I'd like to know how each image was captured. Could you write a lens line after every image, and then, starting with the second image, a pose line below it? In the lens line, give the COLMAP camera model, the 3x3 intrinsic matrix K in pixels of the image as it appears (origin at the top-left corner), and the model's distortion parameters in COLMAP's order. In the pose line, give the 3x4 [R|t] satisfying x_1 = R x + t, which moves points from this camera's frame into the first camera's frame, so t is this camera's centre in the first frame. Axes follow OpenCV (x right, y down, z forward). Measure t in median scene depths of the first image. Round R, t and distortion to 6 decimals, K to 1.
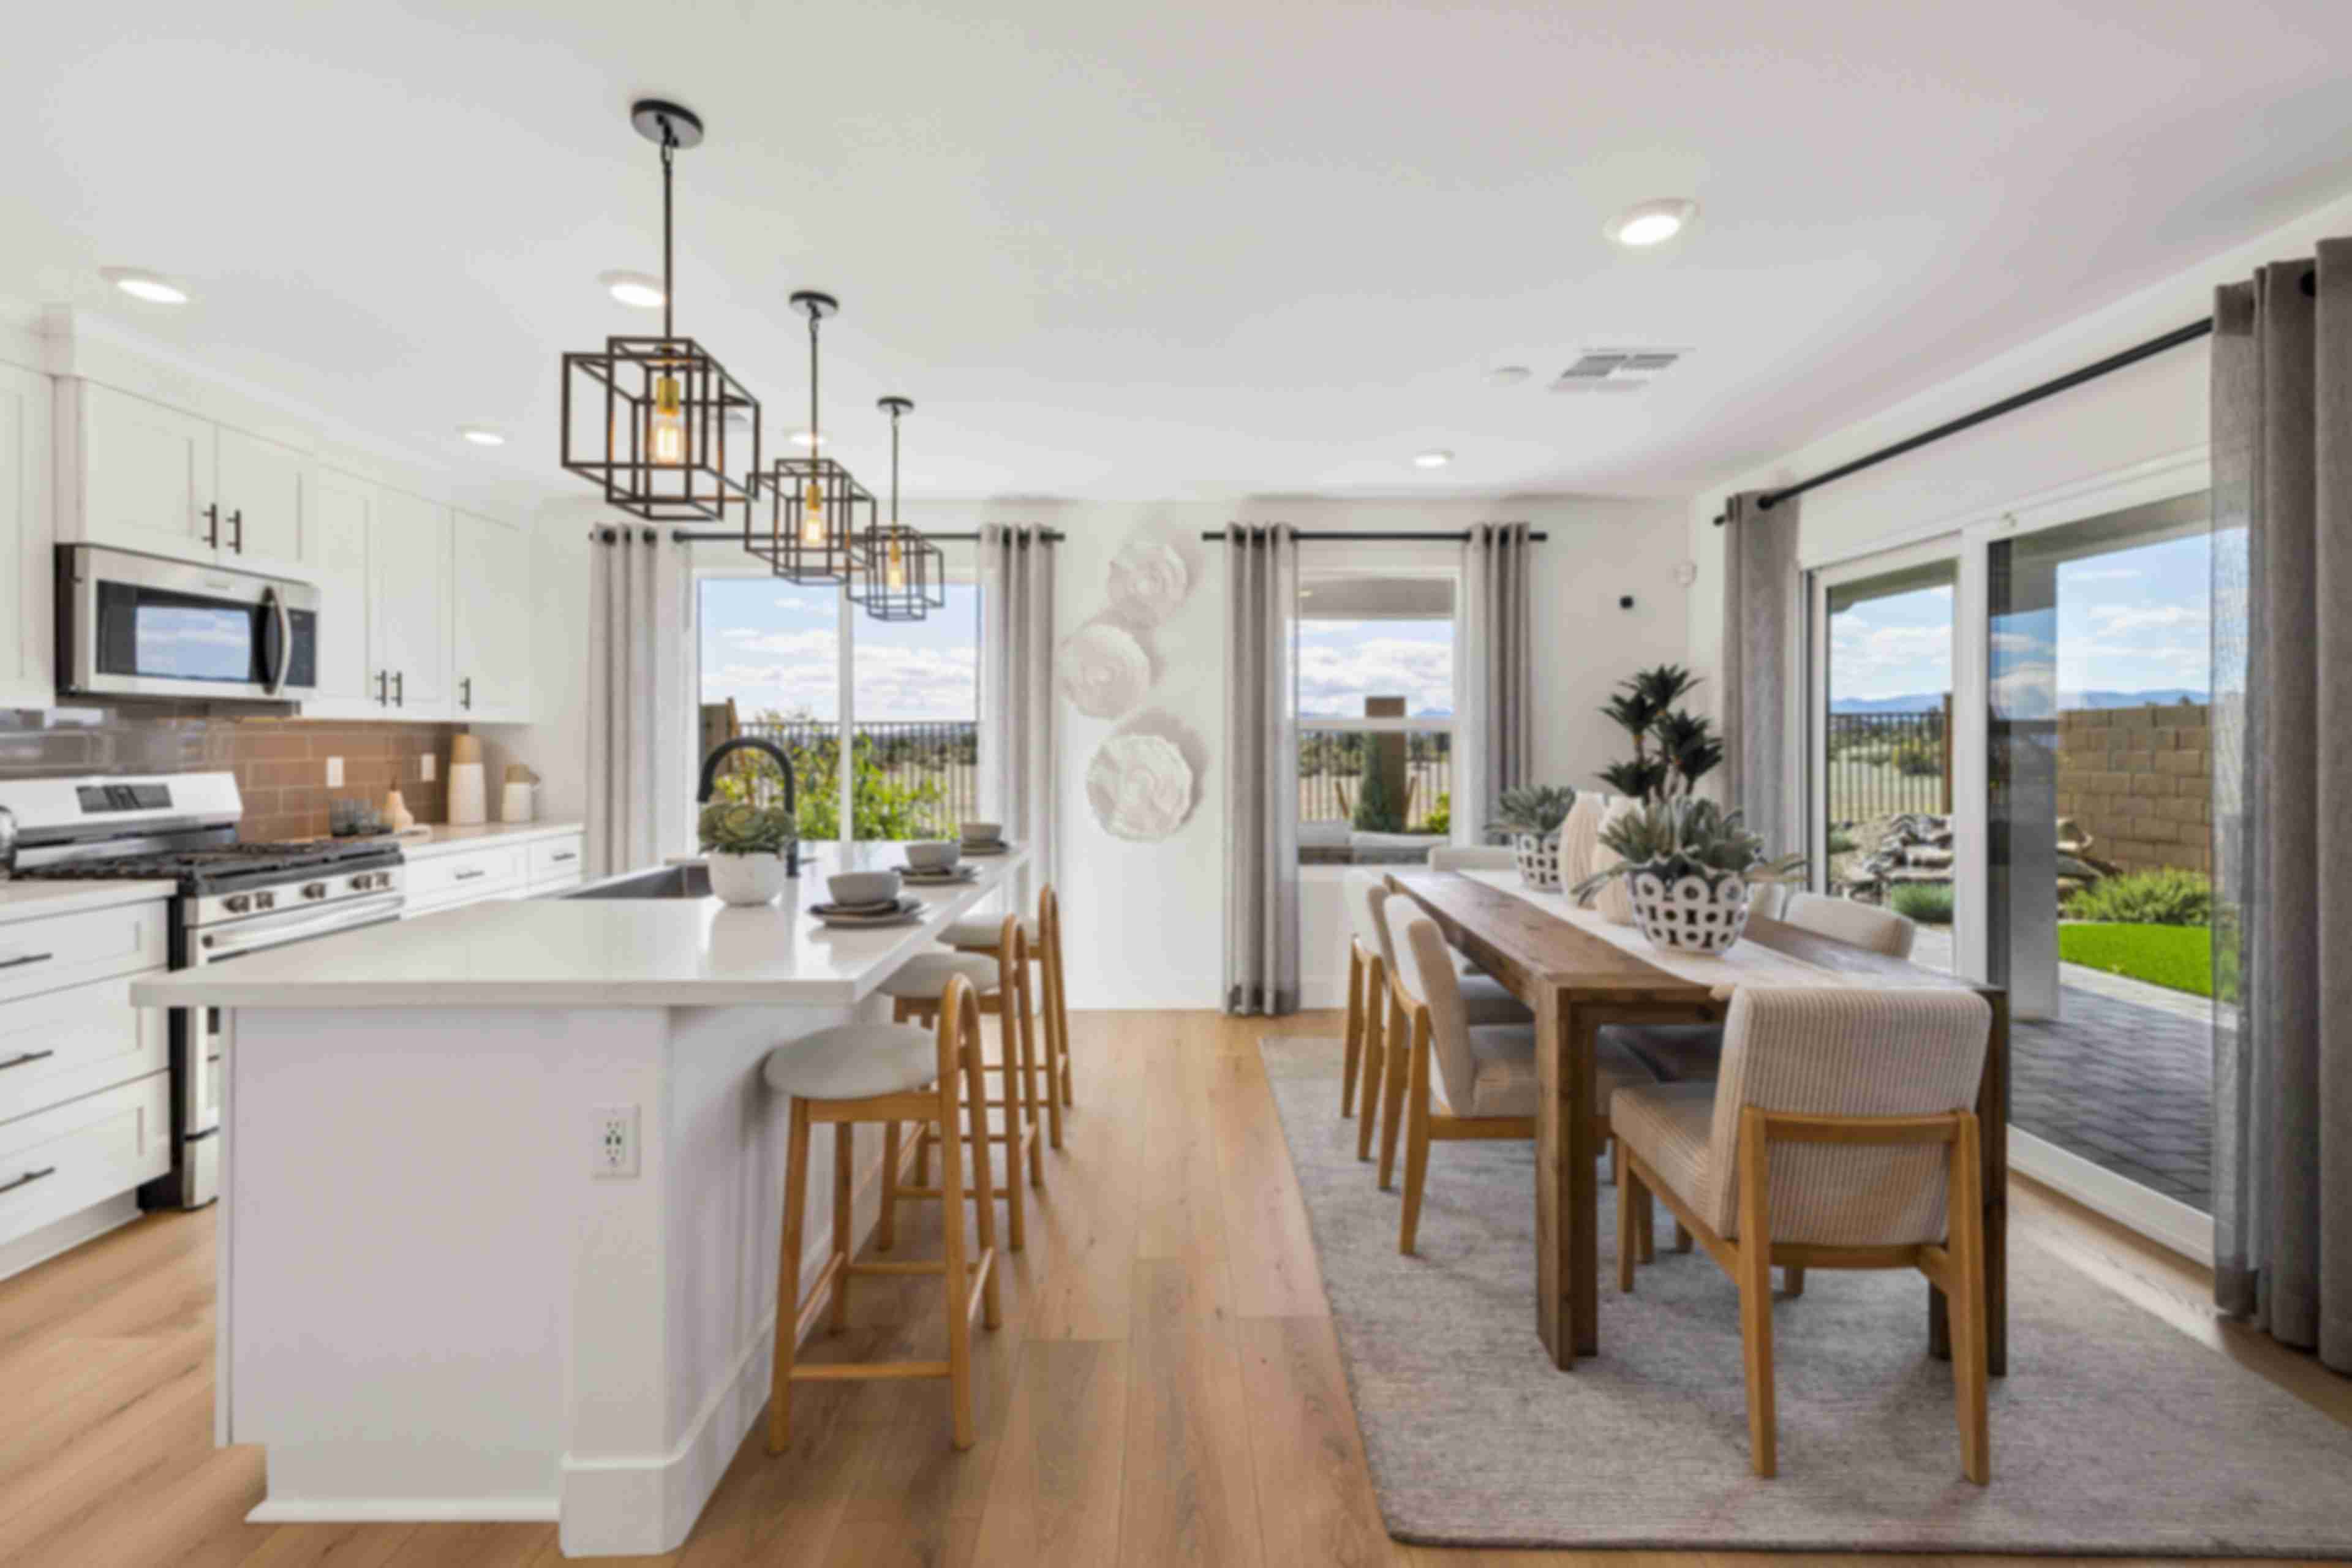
lens RADIAL K [[988.1, 0, 1159.7], [0, 988.1, 739.8], [0, 0, 1]] dist [0.002679, 0.000358]
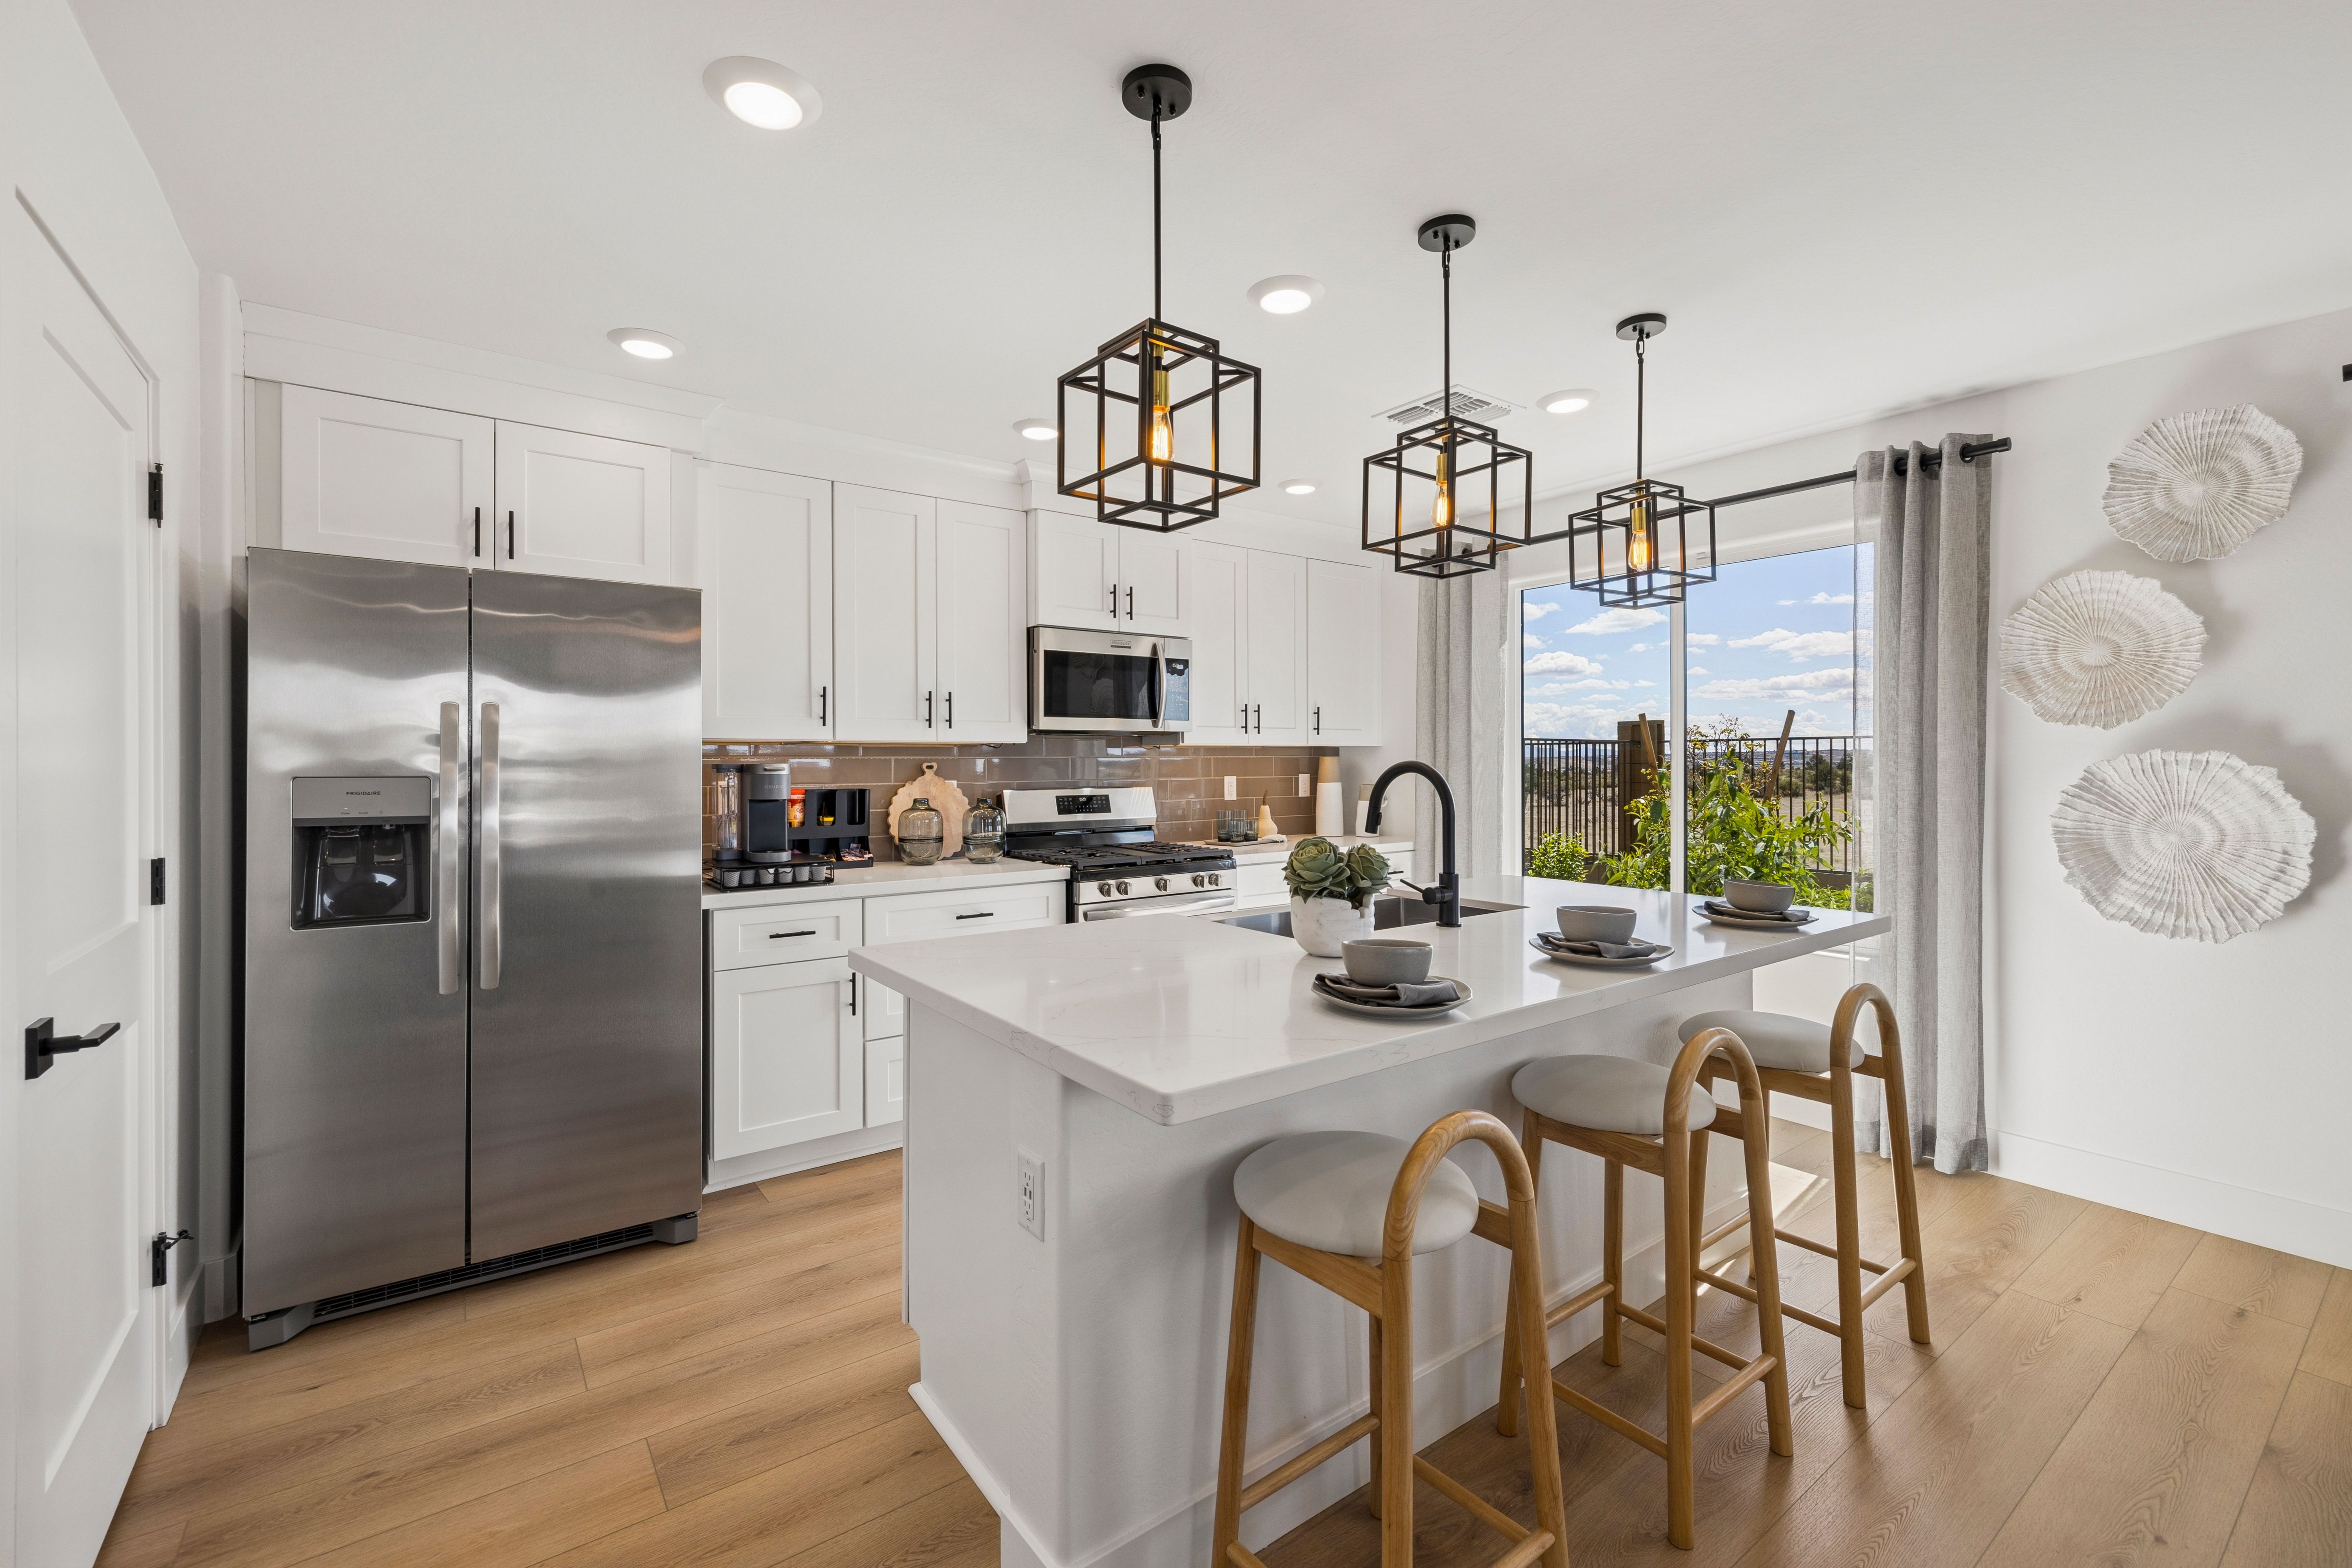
lens RADIAL K [[983.4, 0, 1174.5], [0, 983.4, 762.2], [0, 0, 1]] dist [0.003524, 0.000536]
pose [[0.595686, -0.000563, -0.803217, 0.109752], [0.004338, 0.999987, 0.002517, -0.002958], [0.803205, -0.004983, 0.595681, 0.213352]]
